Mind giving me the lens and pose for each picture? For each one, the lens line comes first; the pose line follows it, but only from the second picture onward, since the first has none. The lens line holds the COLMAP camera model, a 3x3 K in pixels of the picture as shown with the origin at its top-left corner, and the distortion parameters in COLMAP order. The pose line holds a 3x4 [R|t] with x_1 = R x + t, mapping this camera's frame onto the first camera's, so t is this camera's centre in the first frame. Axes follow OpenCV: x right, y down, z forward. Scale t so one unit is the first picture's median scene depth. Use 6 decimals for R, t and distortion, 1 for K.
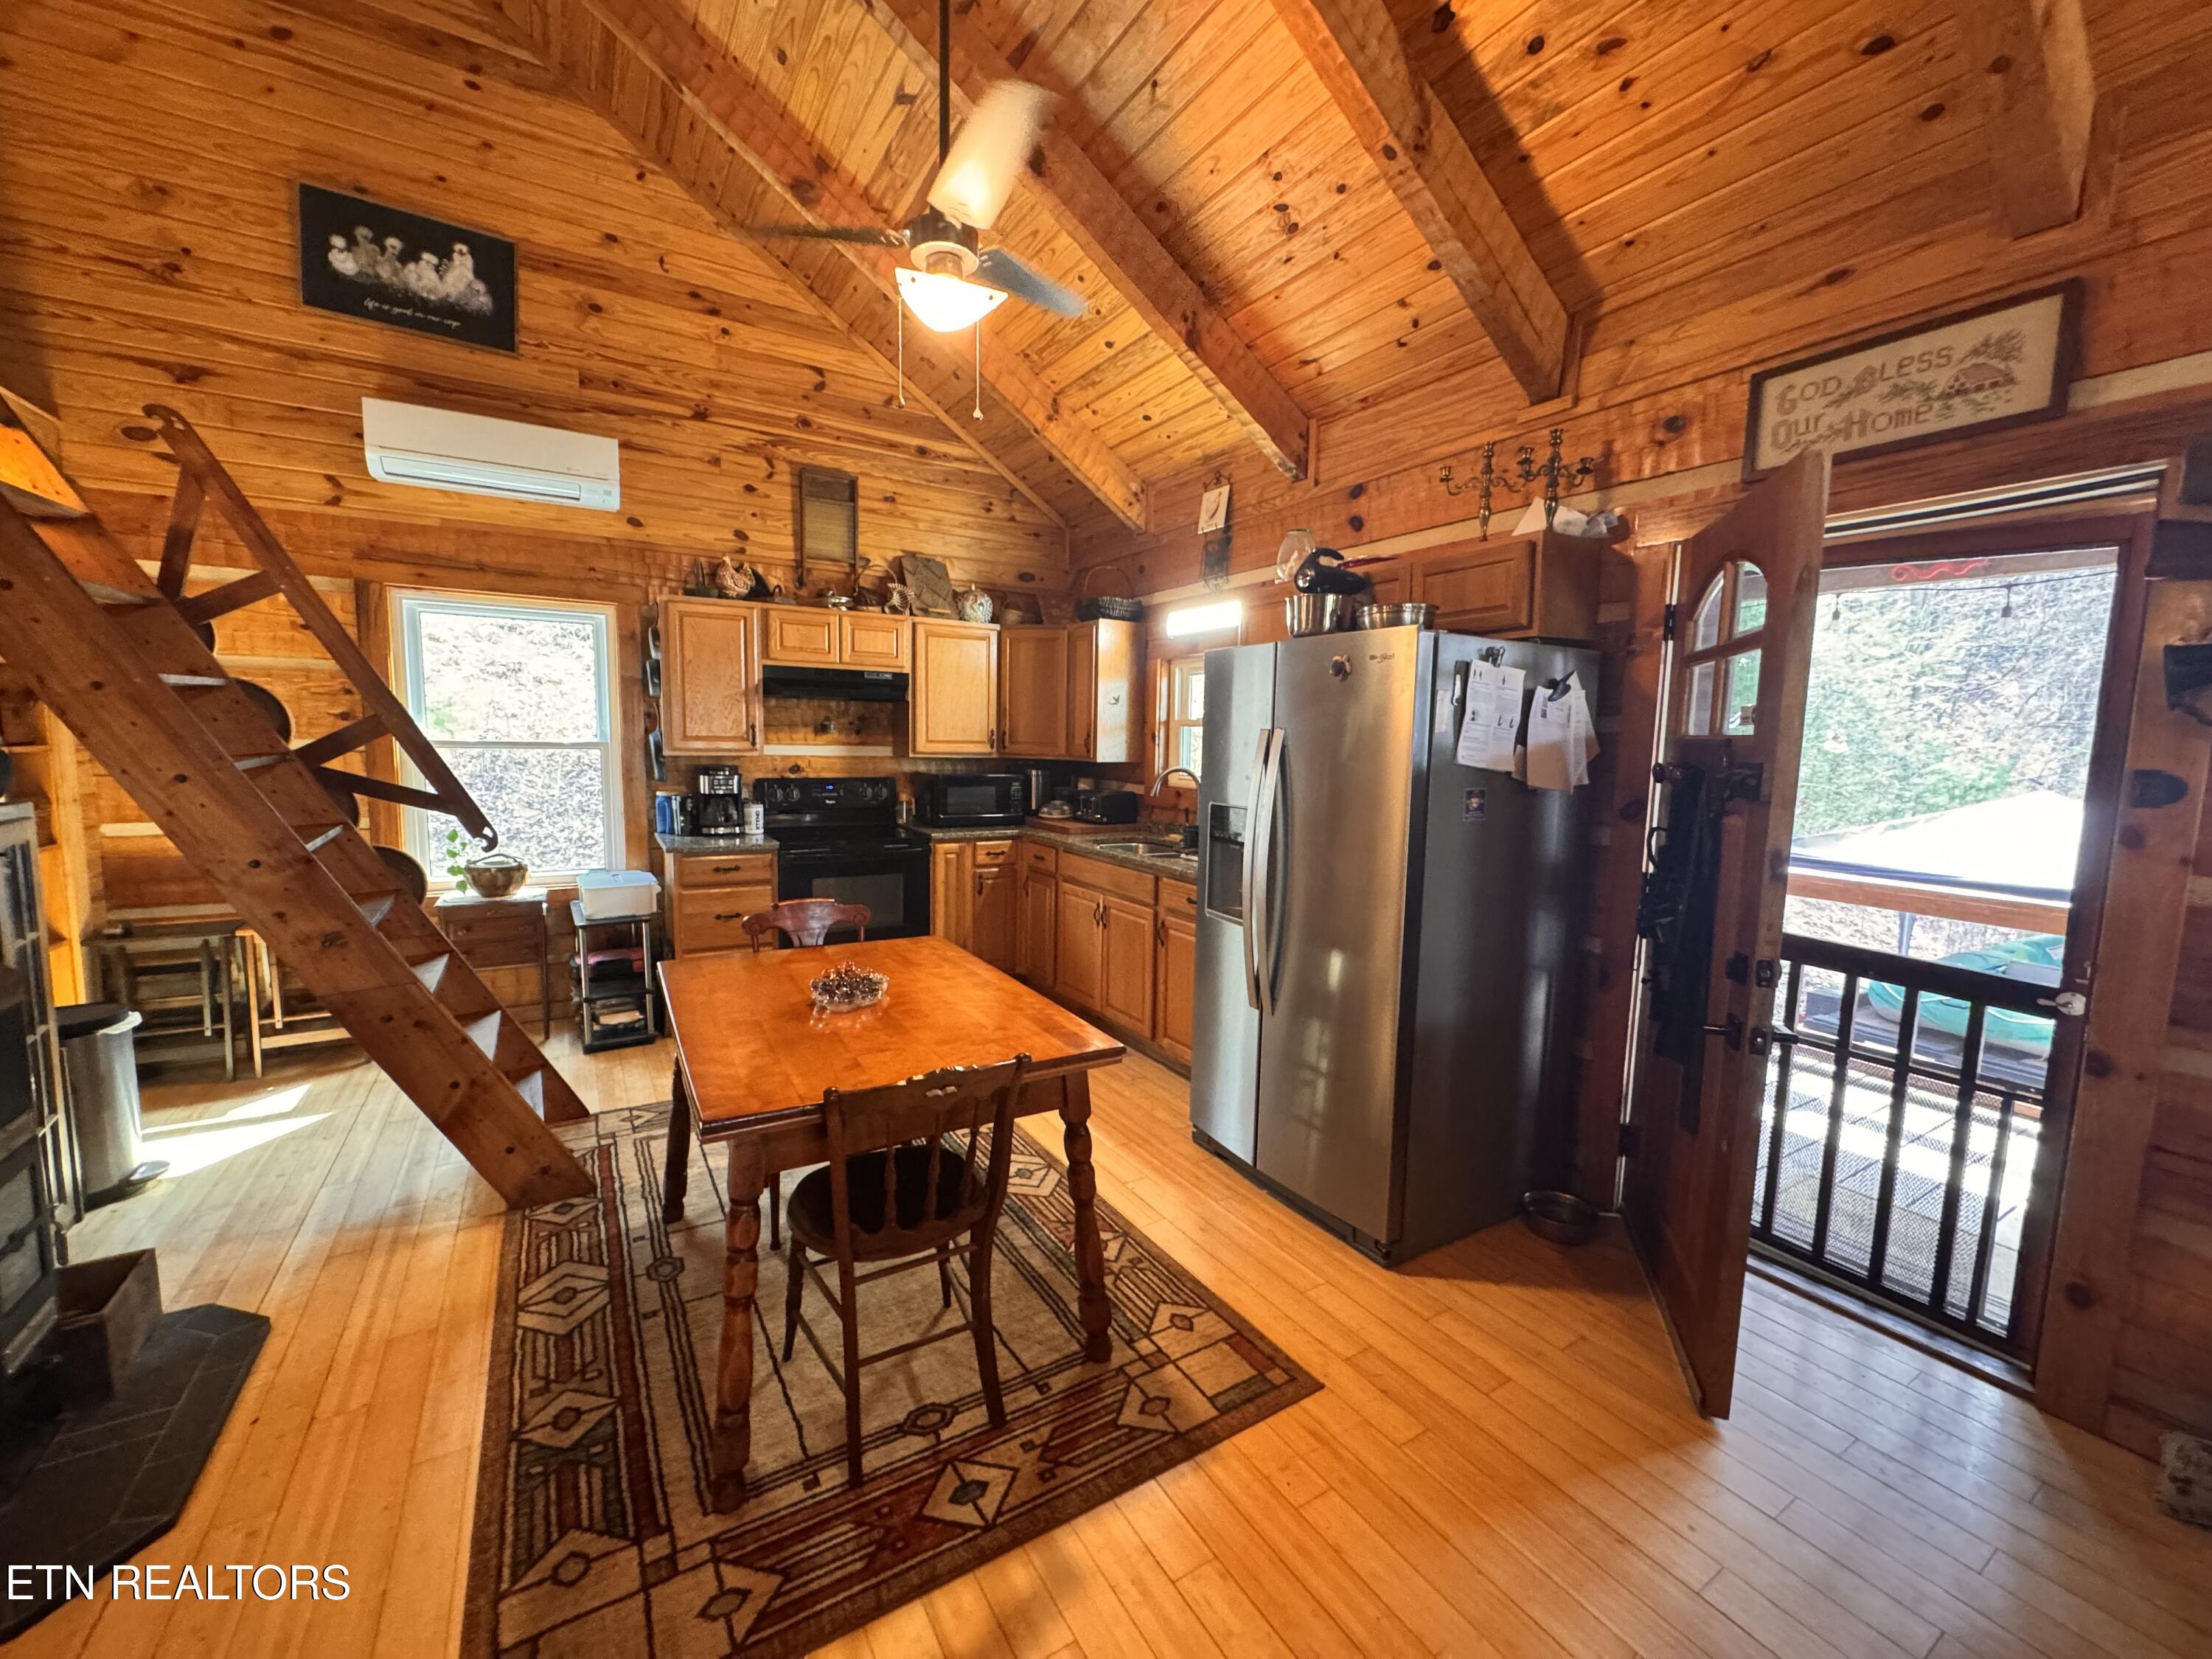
lens RADIAL K [[885.1, 0, 1112.1], [0, 885.1, 827.5], [0, 0, 1]] dist [-0.003215, 0.000640]
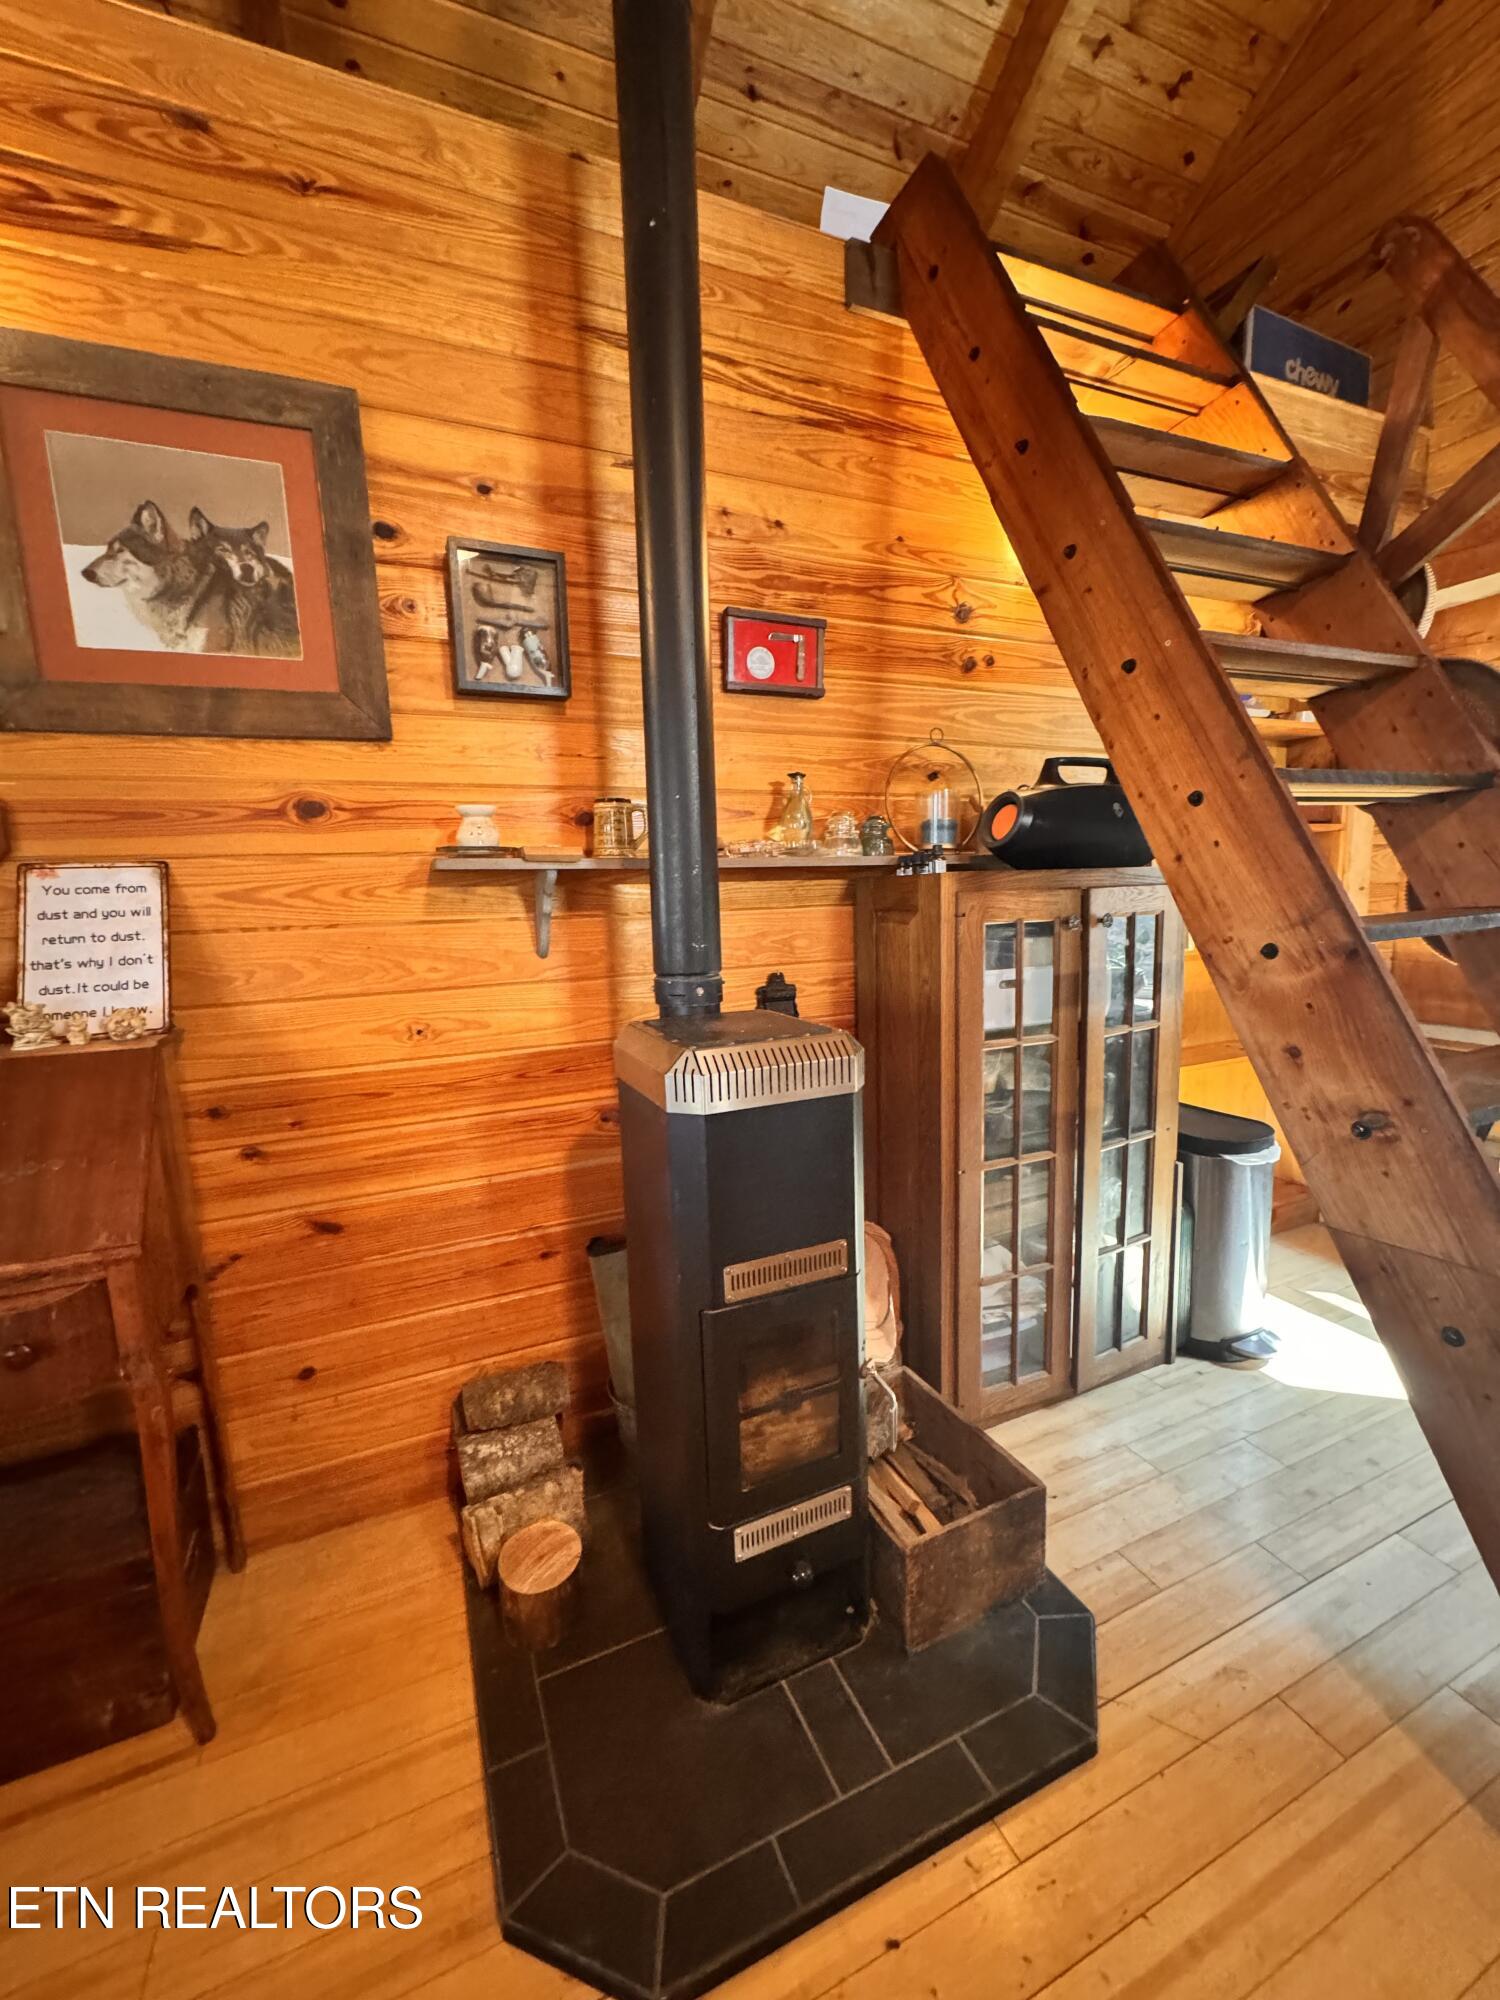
lens RADIAL K [[800.3, 0, 750.2], [0, 800.3, 1000.8], [0, 0, 1]] dist [-0.003215, 0.000640]
pose [[-0.140653, 0.118393, -0.982955, -0.229865], [-0.073933, 0.988796, 0.129676, 0.016349], [0.987295, 0.090912, -0.130324, 0.392155]]
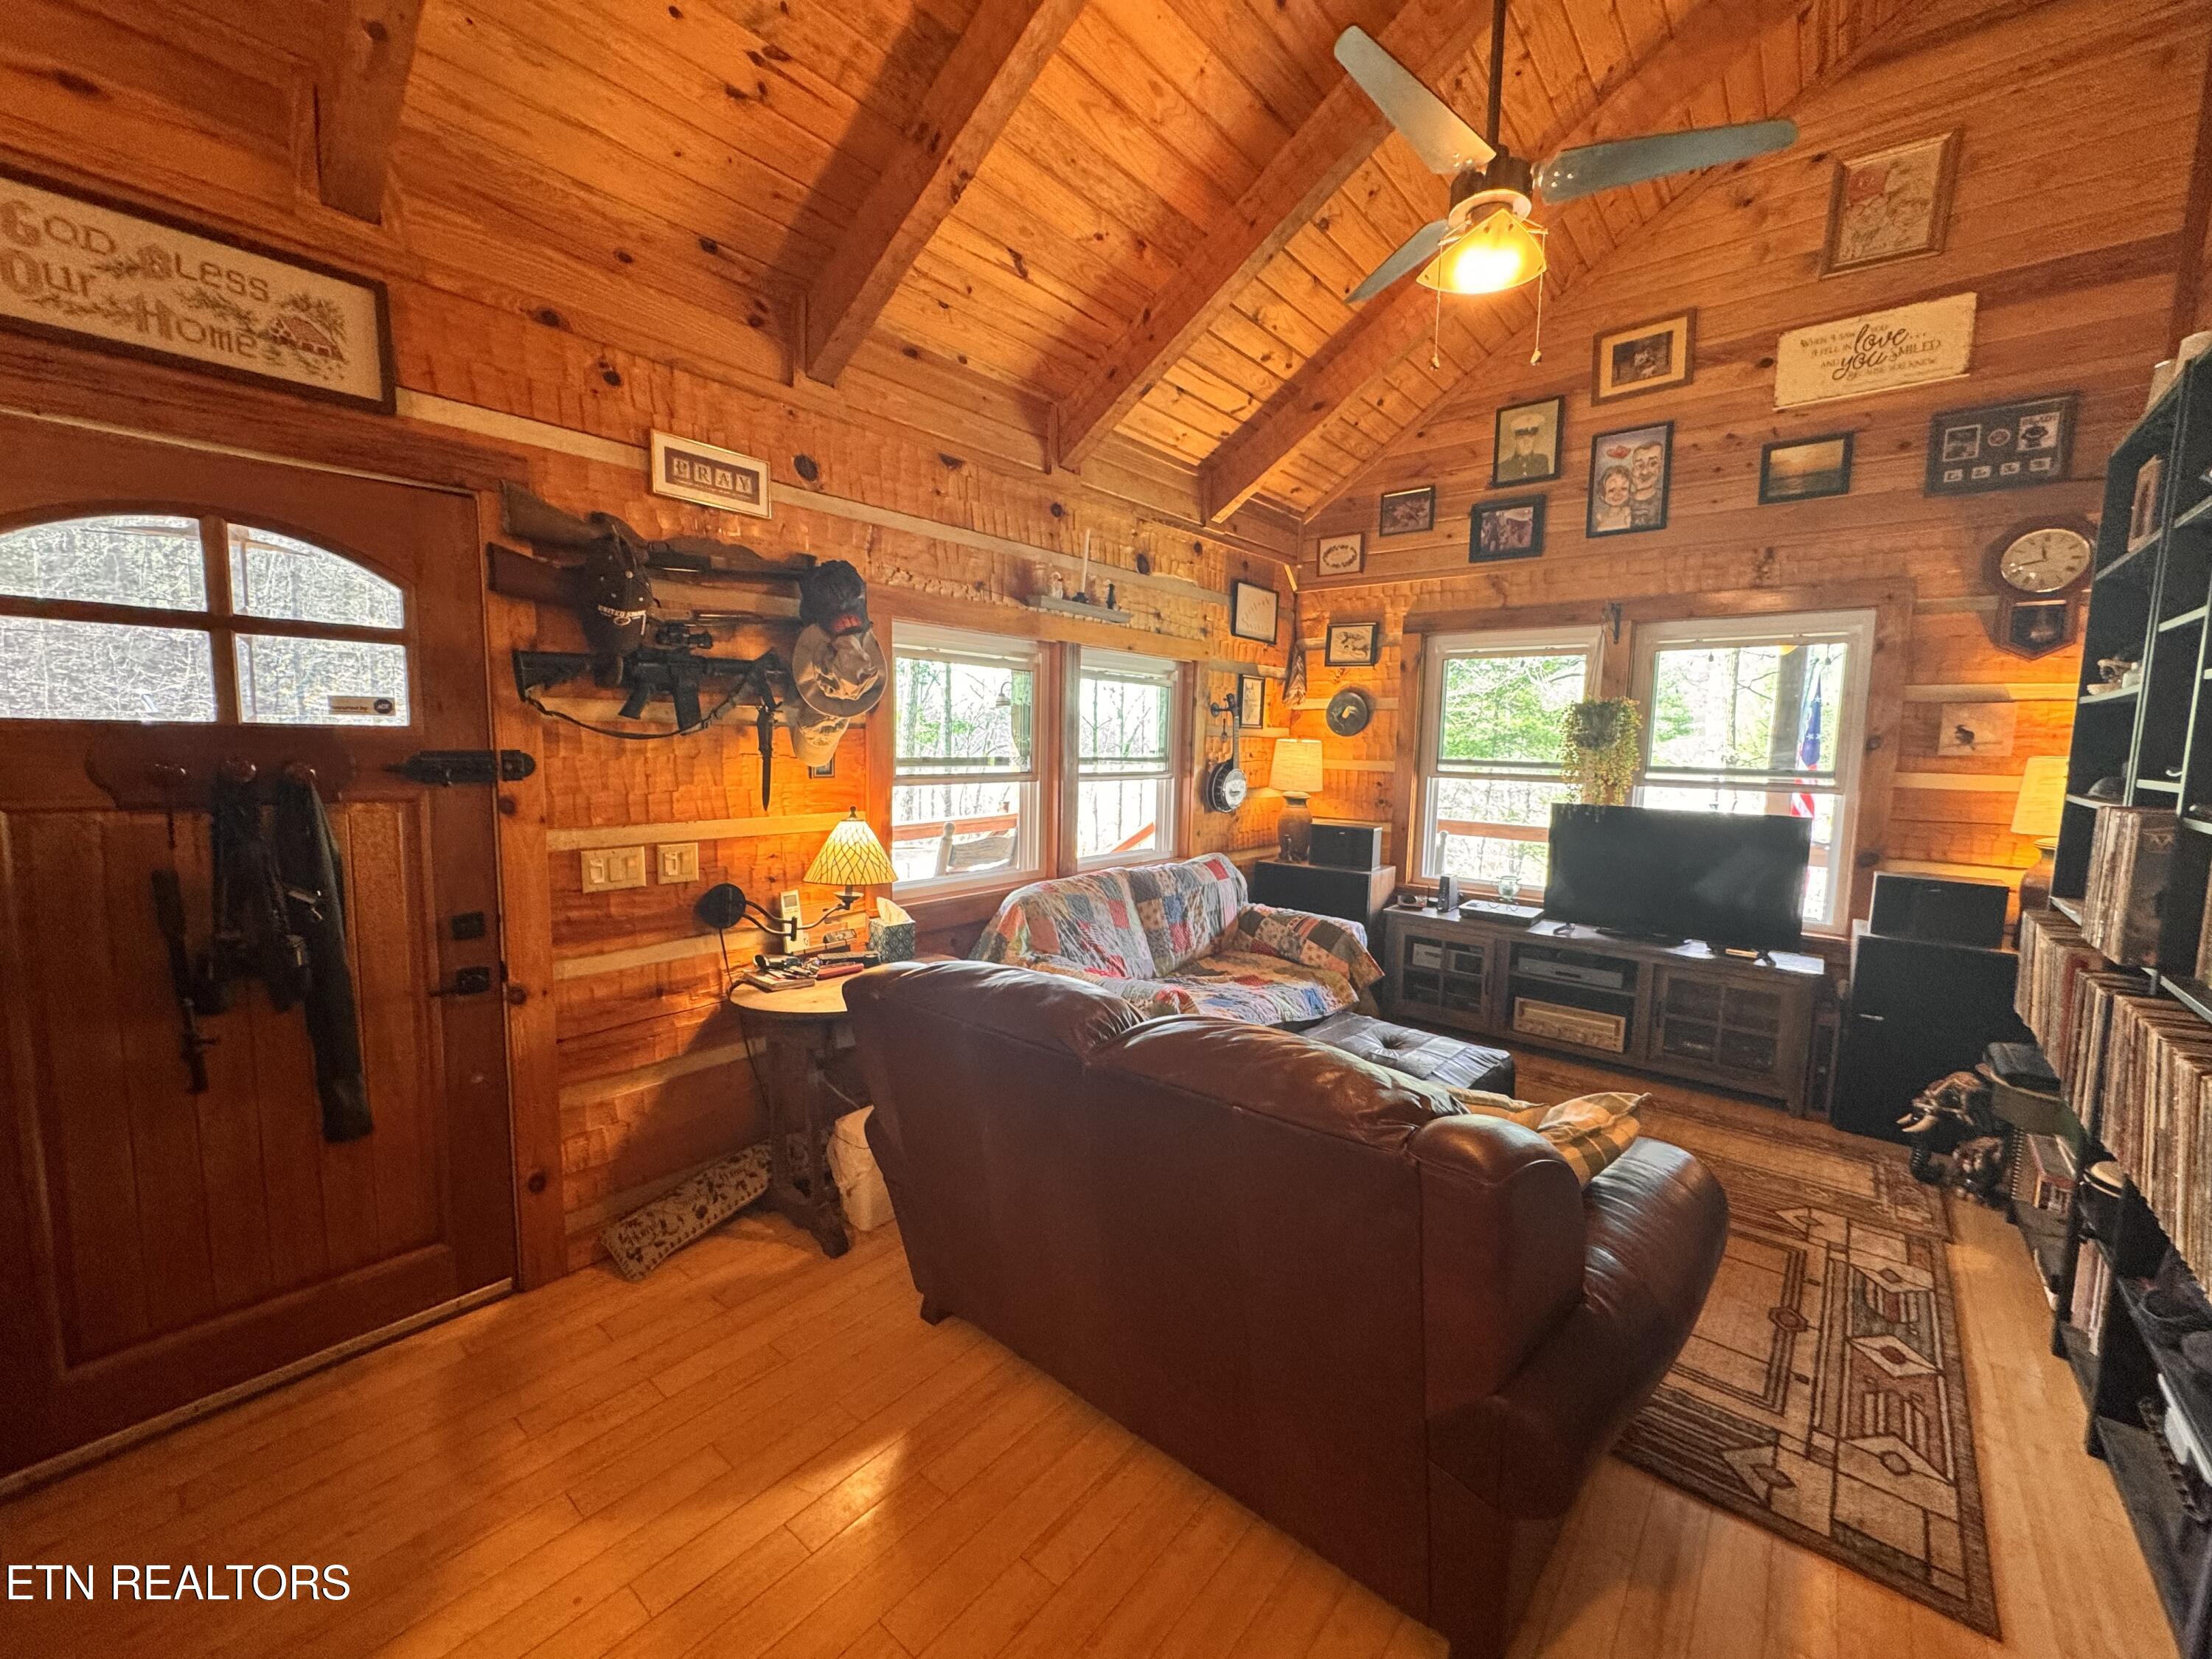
lens RADIAL K [[885.1, 0, 1099.0], [0, 885.1, 830.1], [0, 0, 1]] dist [-0.003215, 0.000640]
pose [[-0.322232, -0.126076, 0.938228, -0.104961], [0.075938, 0.984456, 0.158369, -0.036644], [-0.943610, 0.122279, -0.307650, 0.257492]]
